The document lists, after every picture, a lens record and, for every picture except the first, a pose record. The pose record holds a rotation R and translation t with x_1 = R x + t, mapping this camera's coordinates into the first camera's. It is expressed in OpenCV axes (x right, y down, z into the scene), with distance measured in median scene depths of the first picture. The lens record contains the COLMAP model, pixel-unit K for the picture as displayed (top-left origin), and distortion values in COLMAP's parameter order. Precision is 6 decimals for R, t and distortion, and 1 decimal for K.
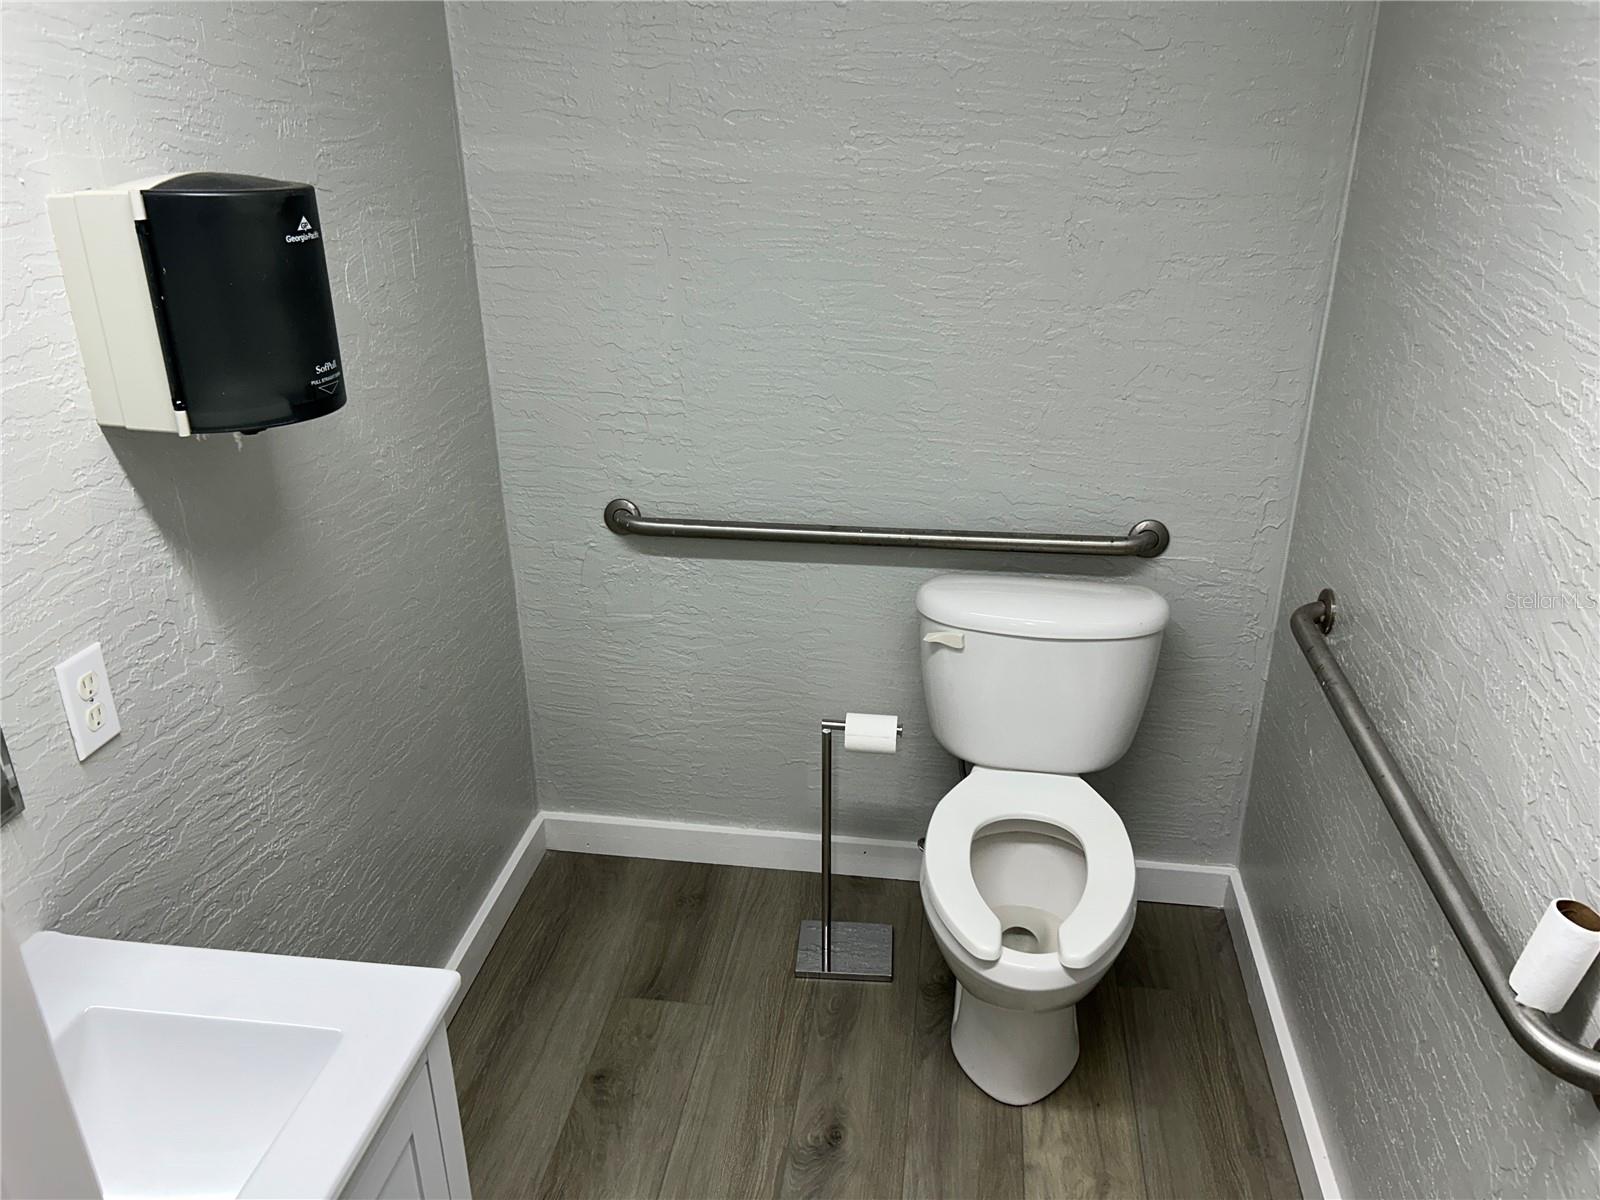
lens RADIAL K [[1191.2, 0, 813.3], [0, 1191.2, 611.2], [0, 0, 1]] dist [0.046449, -0.054911]
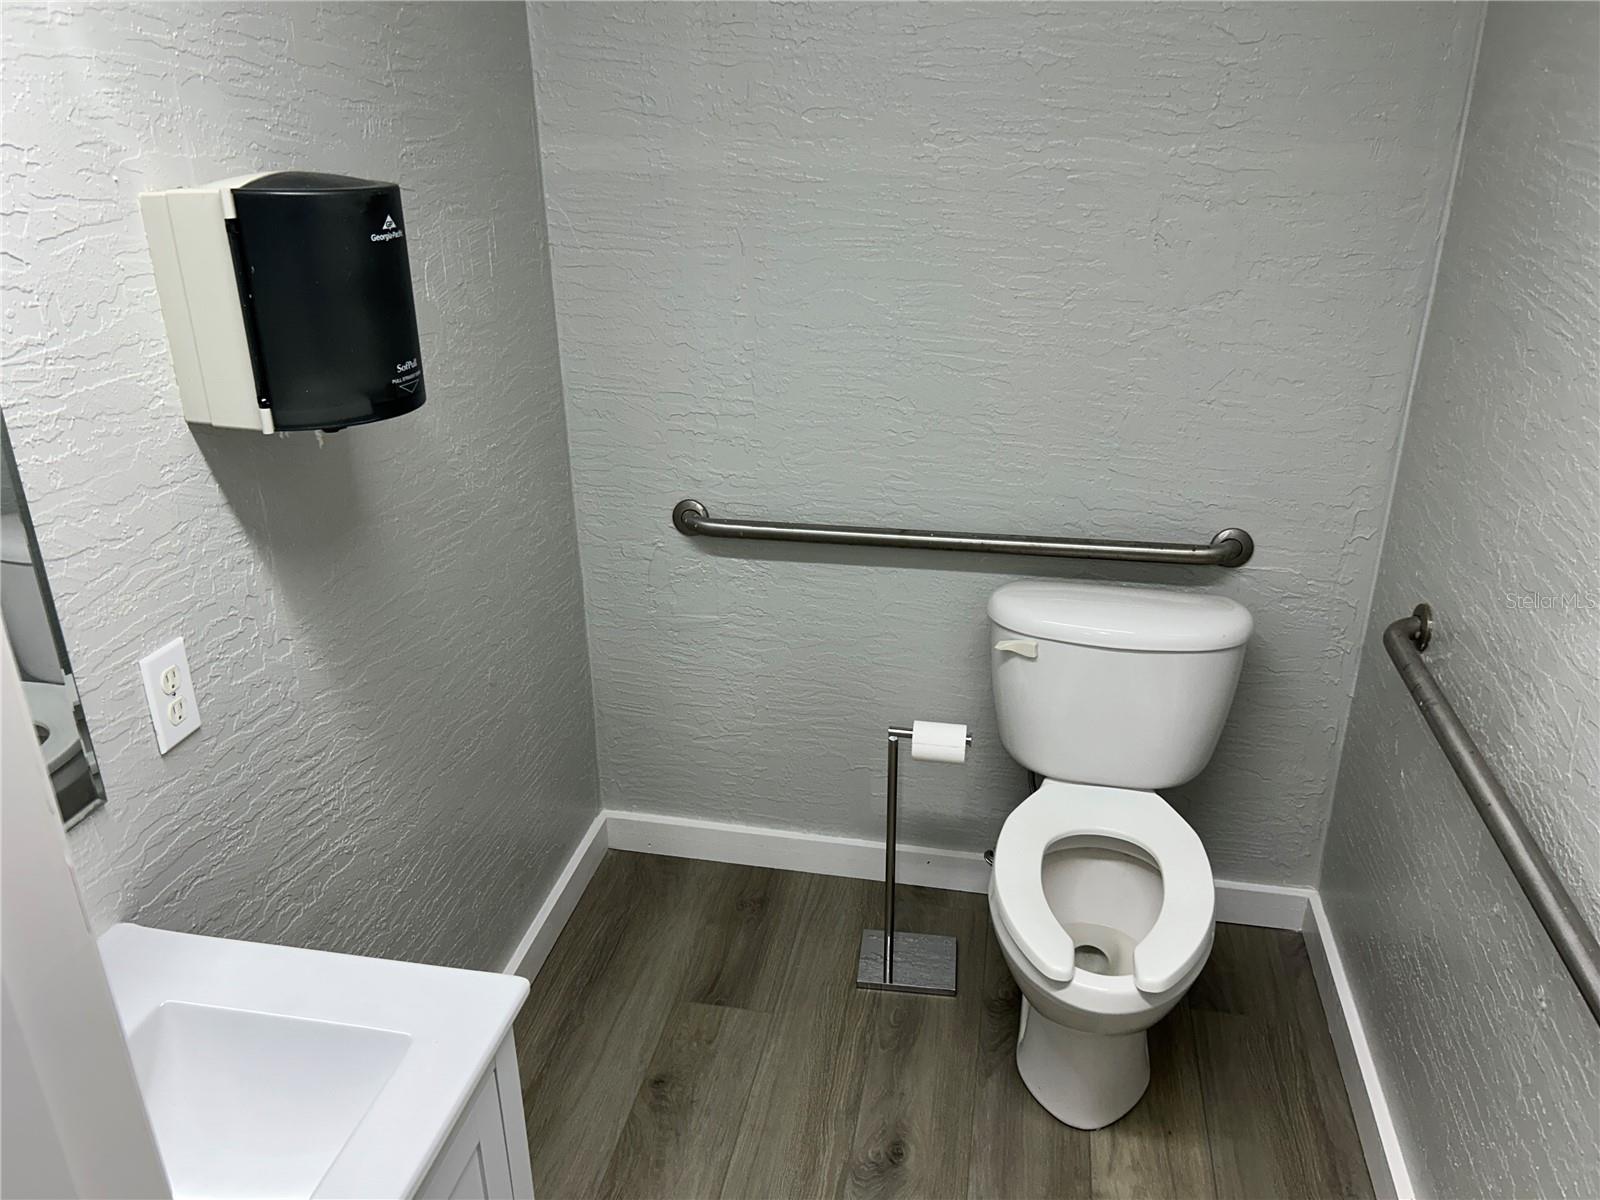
lens RADIAL K [[1191.2, 0, 801.1], [0, 1191.2, 606.1], [0, 0, 1]] dist [0.046449, -0.054911]
pose [[0.998232, 0.018483, -0.056497, -0.016745], [-0.018688, 0.999821, -0.003094, -0.005842], [0.056430, 0.004144, 0.998398, 0.020483]]
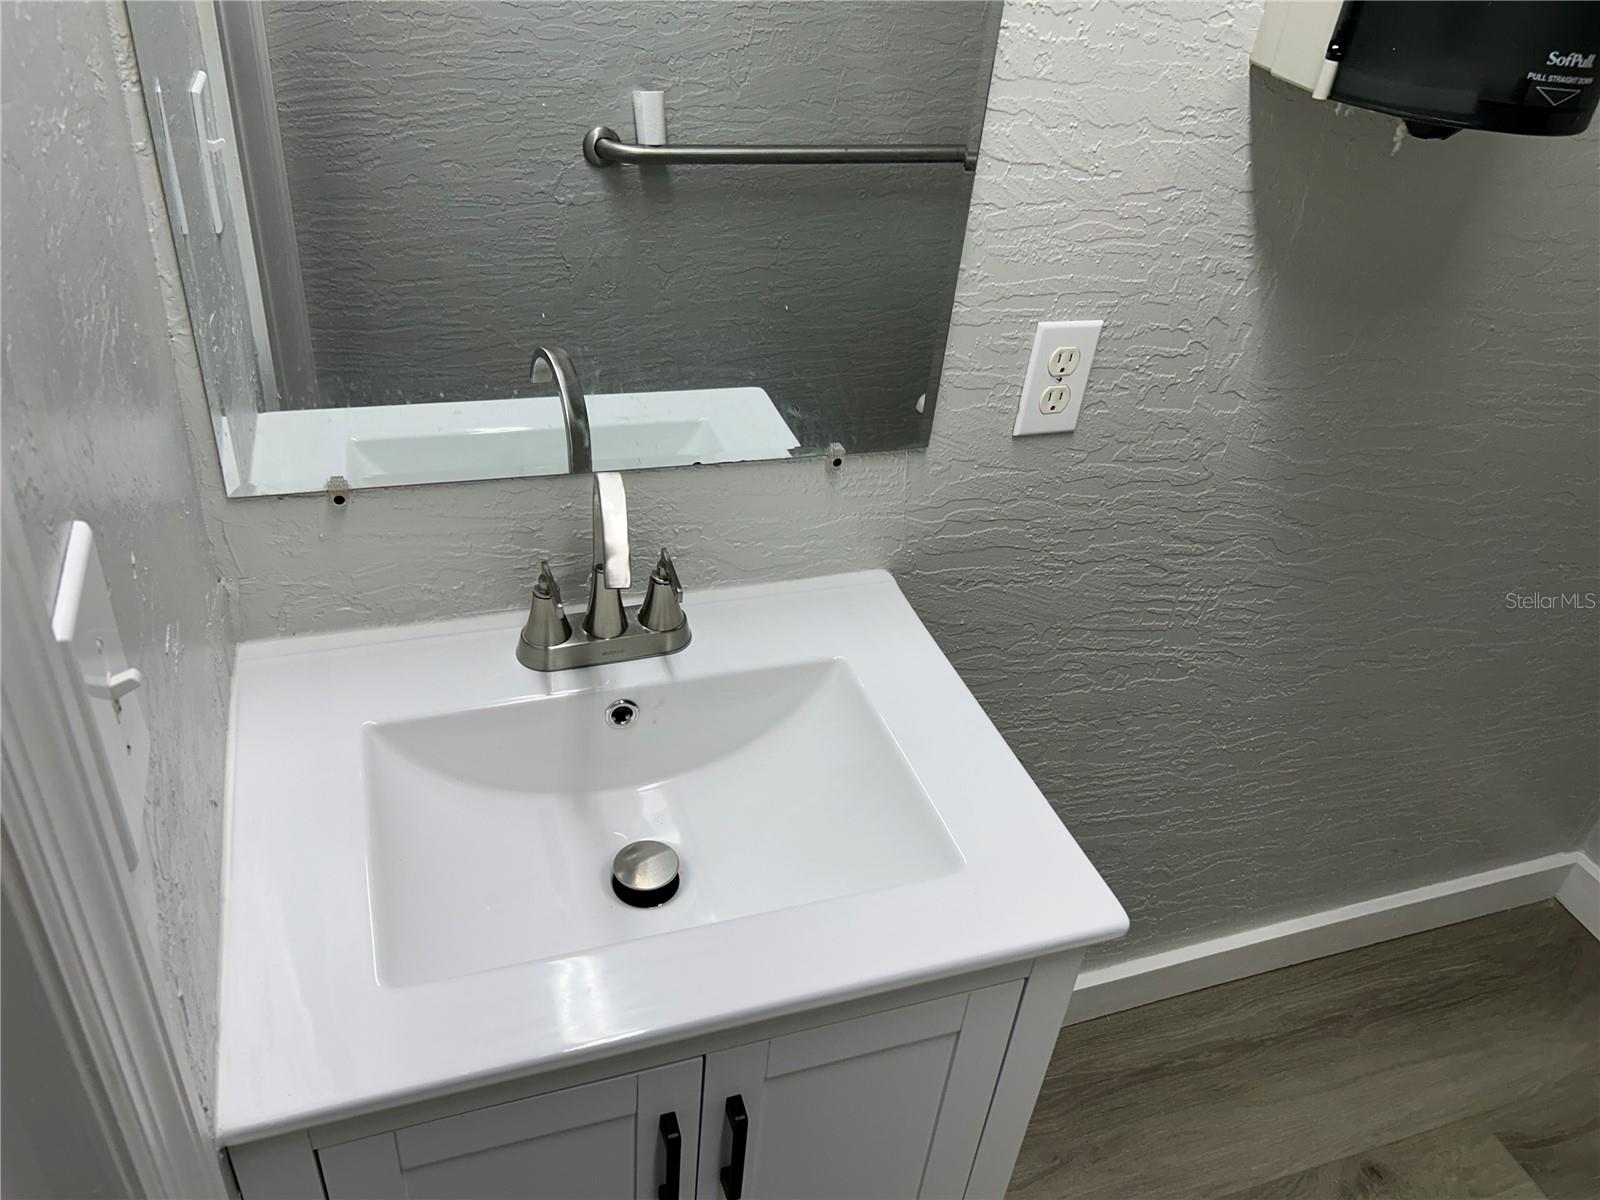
lens RADIAL K [[1191.2, 0, 842.9], [0, 1191.2, 625.5], [0, 0, 1]] dist [0.046449, -0.054911]
pose [[0.444932, 0.542719, -0.712384, 0.030684], [-0.438043, 0.825694, 0.355455, -0.014447], [0.781123, 0.153902, 0.605112, 0.342501]]
